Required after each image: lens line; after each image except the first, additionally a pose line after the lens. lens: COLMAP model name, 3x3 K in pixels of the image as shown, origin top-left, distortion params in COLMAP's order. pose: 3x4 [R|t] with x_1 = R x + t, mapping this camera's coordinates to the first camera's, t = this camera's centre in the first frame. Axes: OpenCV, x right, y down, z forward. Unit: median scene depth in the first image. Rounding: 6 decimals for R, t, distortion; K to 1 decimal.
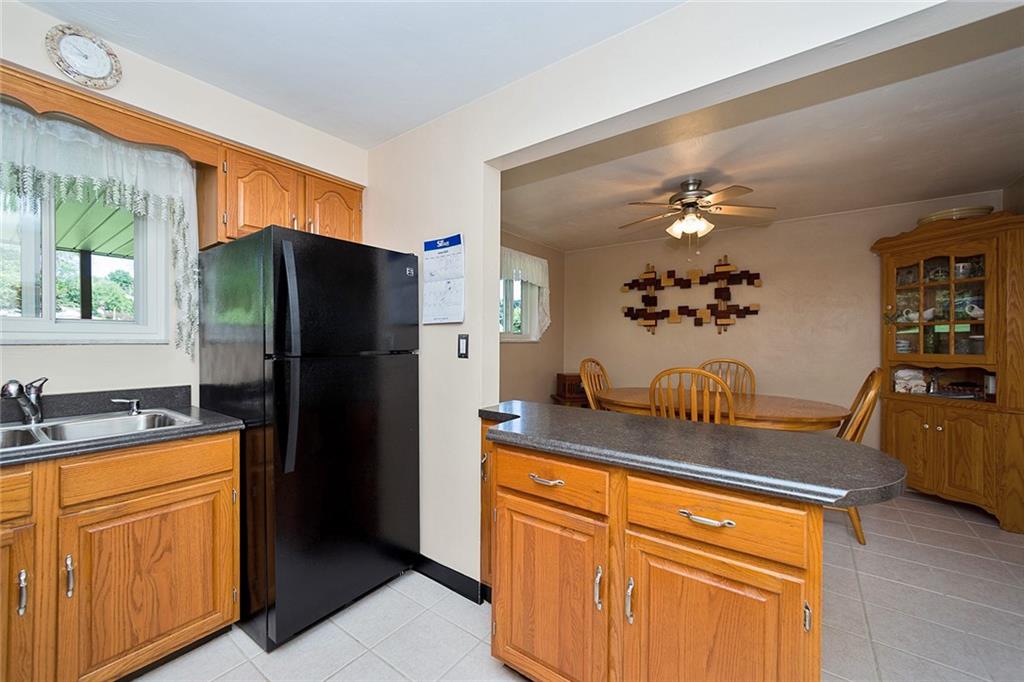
lens RADIAL K [[419.4, 0, 511.8], [0, 419.4, 344.1], [0, 0, 1]] dist [-0.008839, 0.000882]
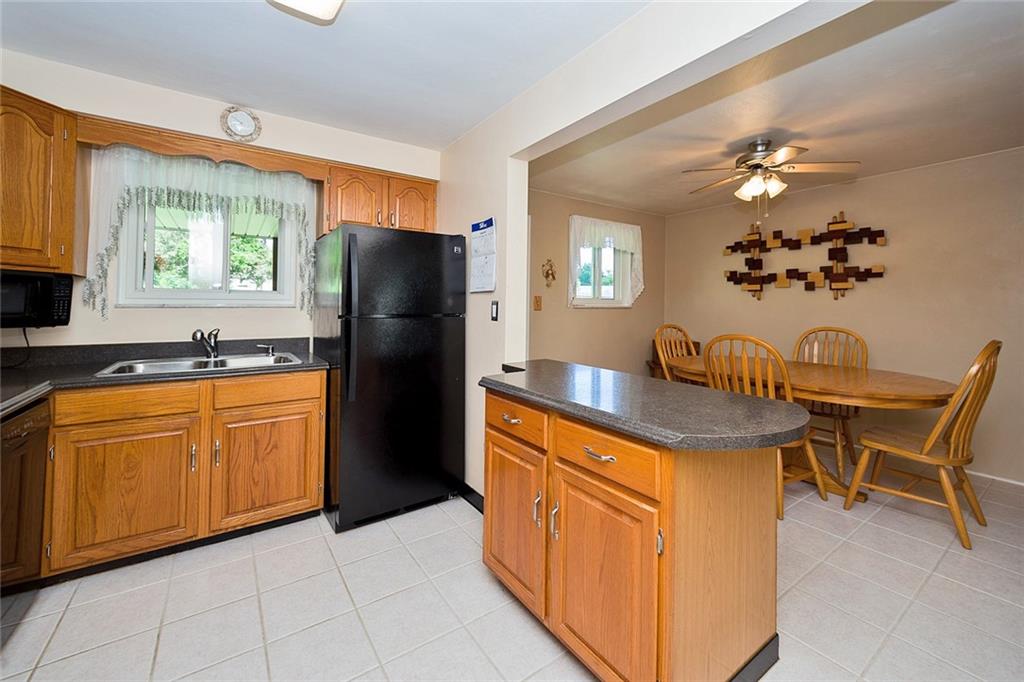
lens RADIAL K [[419.4, 0, 524.0], [0, 419.4, 298.0], [0, 0, 1]] dist [-0.008839, 0.000882]
pose [[0.955428, -0.001782, -0.295217, 0.315194], [-0.006163, 0.999643, -0.025981, -0.000490], [0.295158, 0.026642, 0.955077, -0.116780]]
